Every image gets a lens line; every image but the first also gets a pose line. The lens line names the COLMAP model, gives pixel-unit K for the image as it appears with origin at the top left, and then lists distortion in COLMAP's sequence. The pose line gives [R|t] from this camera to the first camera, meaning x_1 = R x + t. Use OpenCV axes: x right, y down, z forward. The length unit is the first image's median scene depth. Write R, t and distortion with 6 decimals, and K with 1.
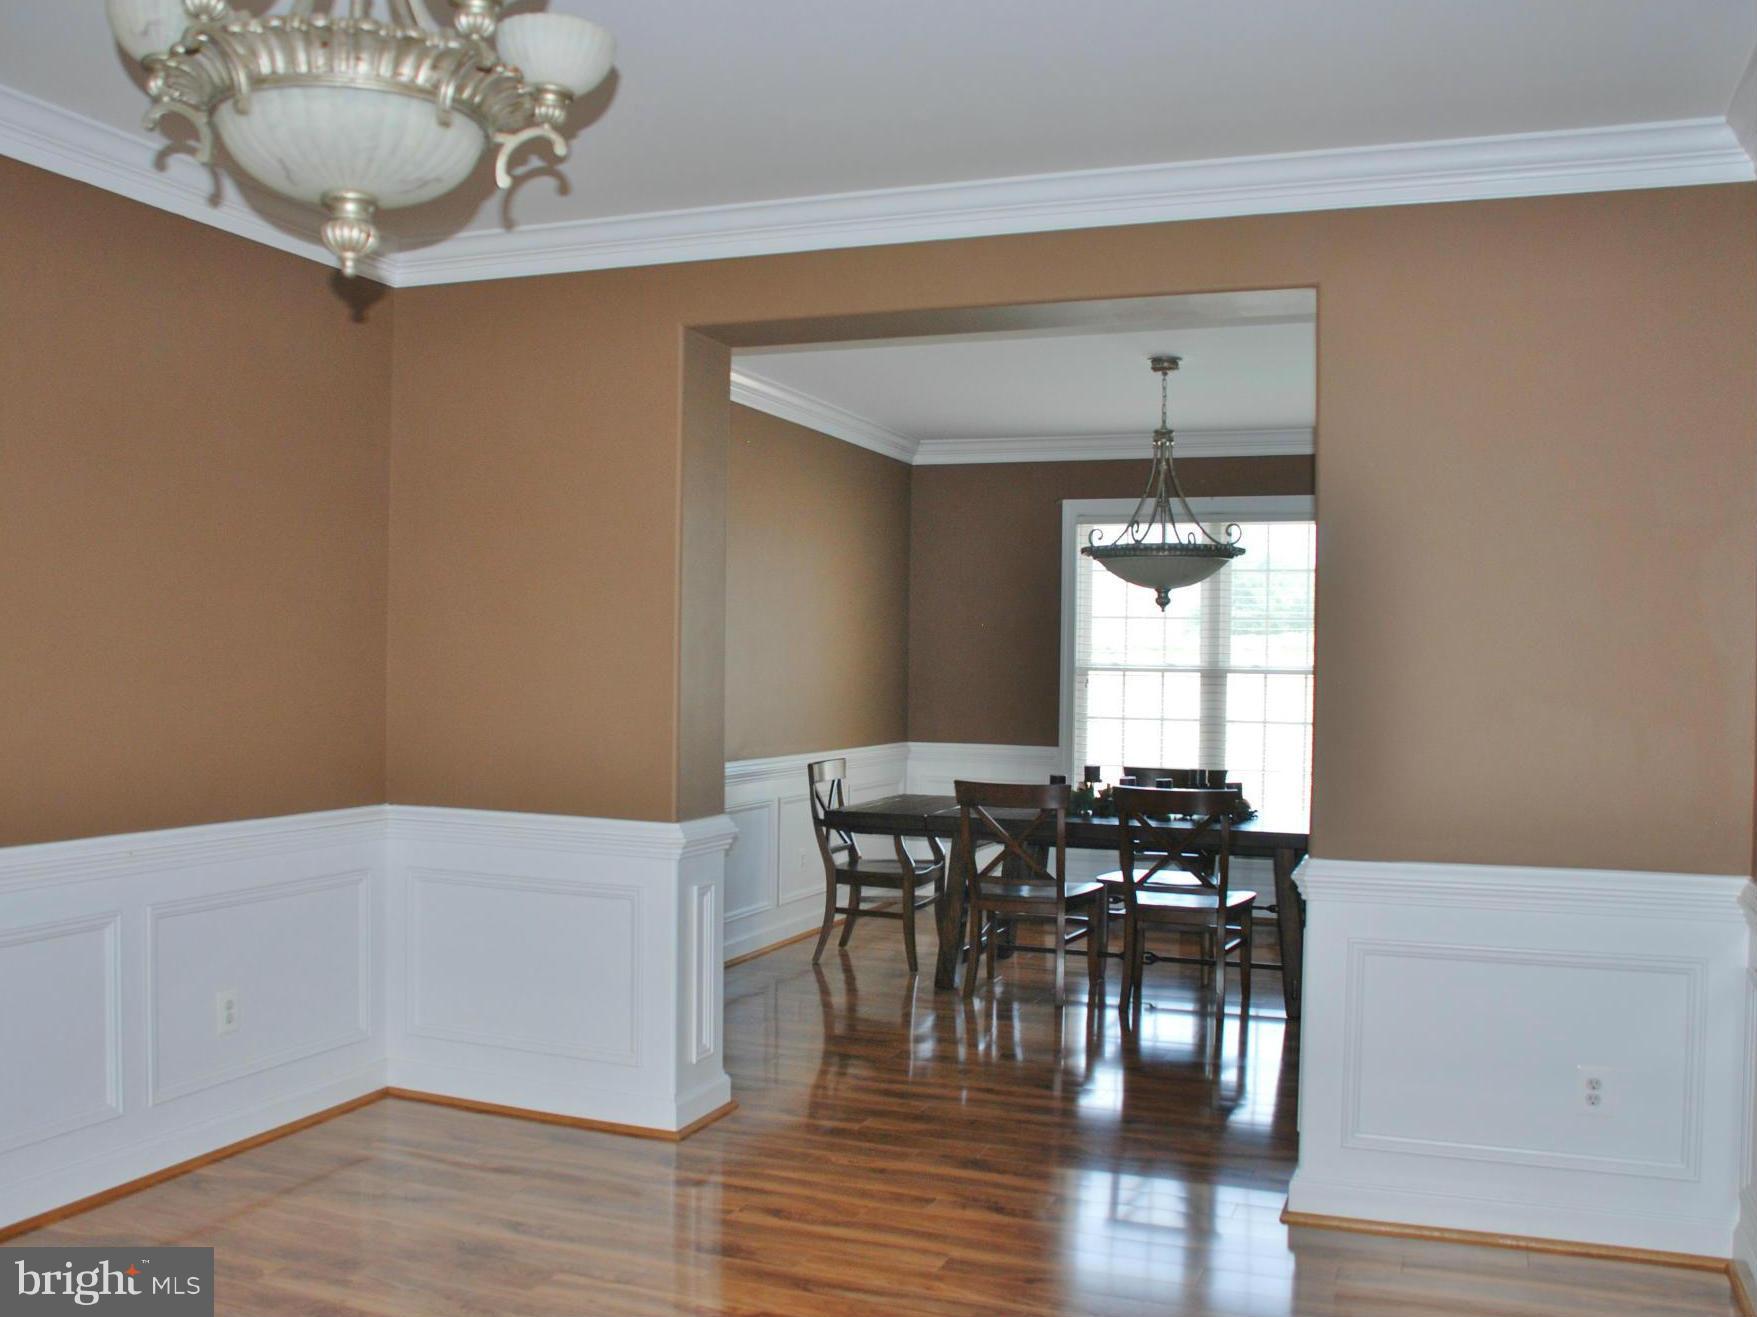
lens RADIAL K [[1633.6, 0, 846.5], [0, 1633.6, 664.8], [0, 0, 1]] dist [-0.159584, 0.106055]
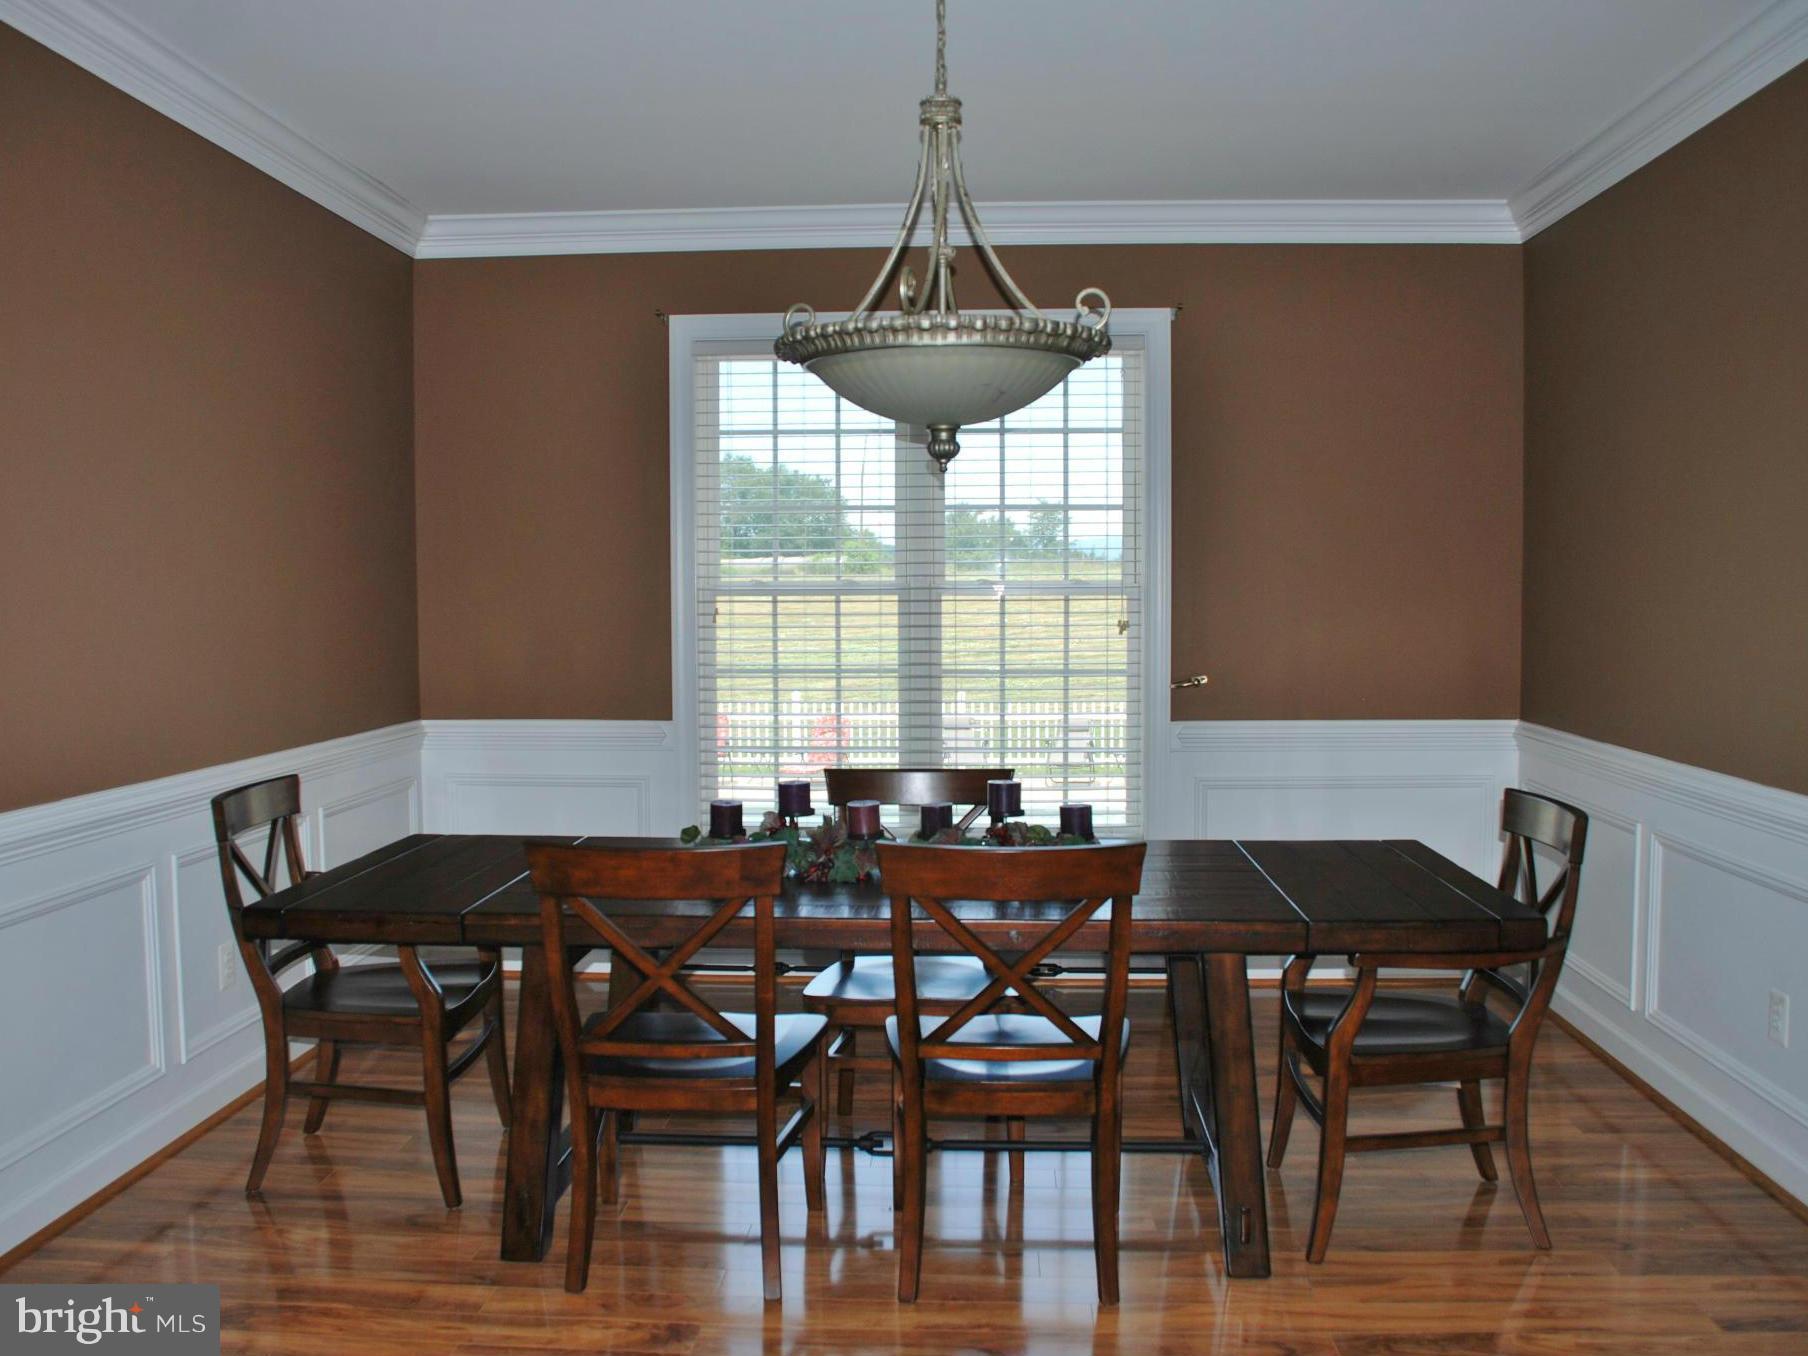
lens RADIAL K [[1681.0, 0, 871.0], [0, 1681.0, 684.5], [0, 0, 1]] dist [-0.159584, 0.106055]
pose [[0.953201, -0.032171, 0.300622, 0.024865], [0.015025, 0.998135, 0.059174, 0.001485], [-0.301965, -0.051888, 0.951906, 0.707394]]
